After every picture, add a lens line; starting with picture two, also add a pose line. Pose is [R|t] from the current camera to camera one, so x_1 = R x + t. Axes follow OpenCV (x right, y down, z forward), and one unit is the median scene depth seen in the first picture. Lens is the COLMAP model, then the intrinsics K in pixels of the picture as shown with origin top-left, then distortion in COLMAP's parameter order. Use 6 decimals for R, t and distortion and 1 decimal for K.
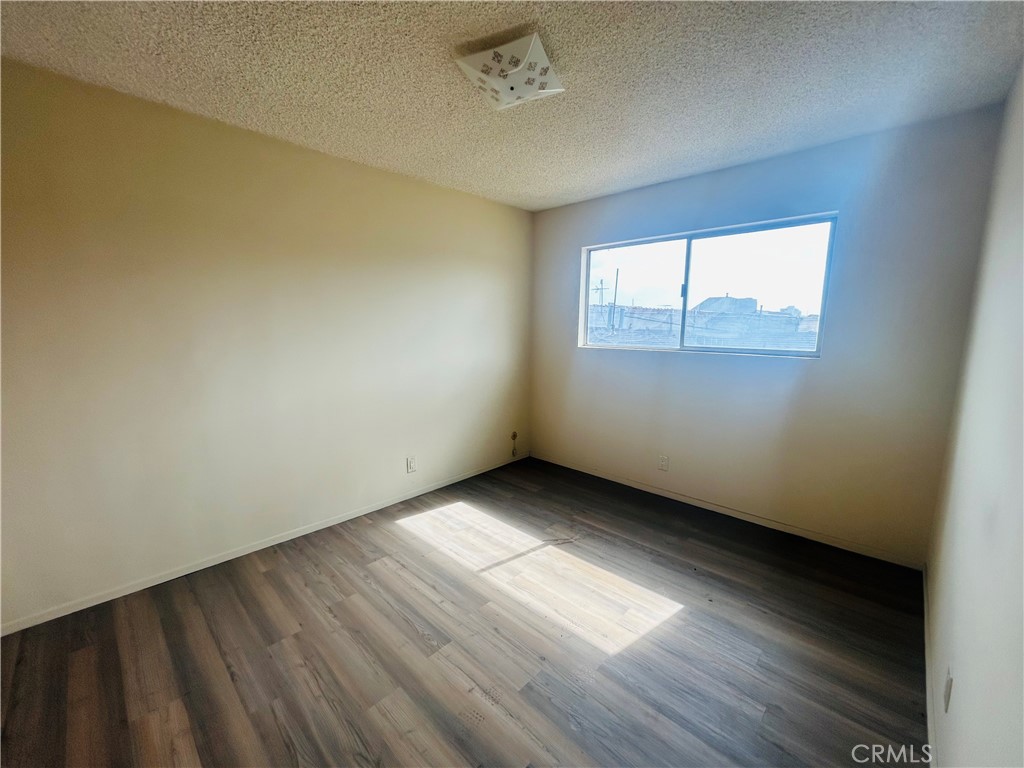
lens RADIAL K [[409.4, 0, 512.0], [0, 409.4, 384.0], [0, 0, 1]] dist [0.000824, -0.000029]
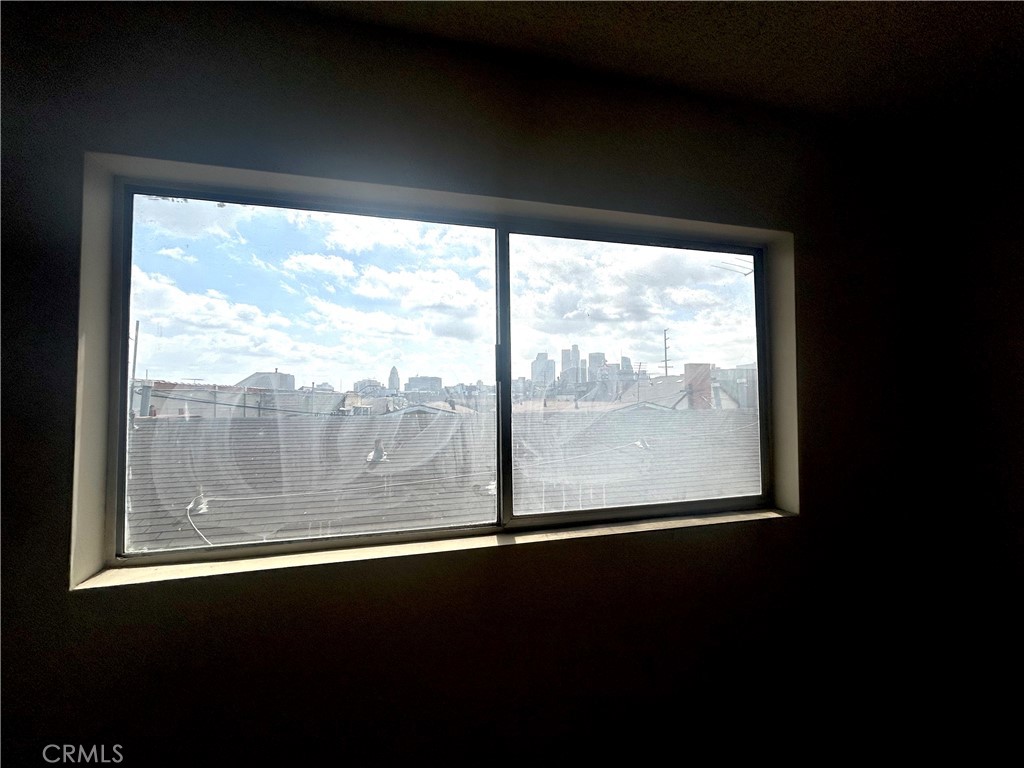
lens RADIAL K [[409.4, 0, 512.0], [0, 409.4, 384.0], [0, 0, 1]] dist [0.000824, -0.000029]
pose [[0.532779, 0.013382, 0.846149, 0.105737], [0.139972, 0.984709, -0.103707, -0.152797], [-0.834599, 0.173690, 0.522759, 0.711089]]
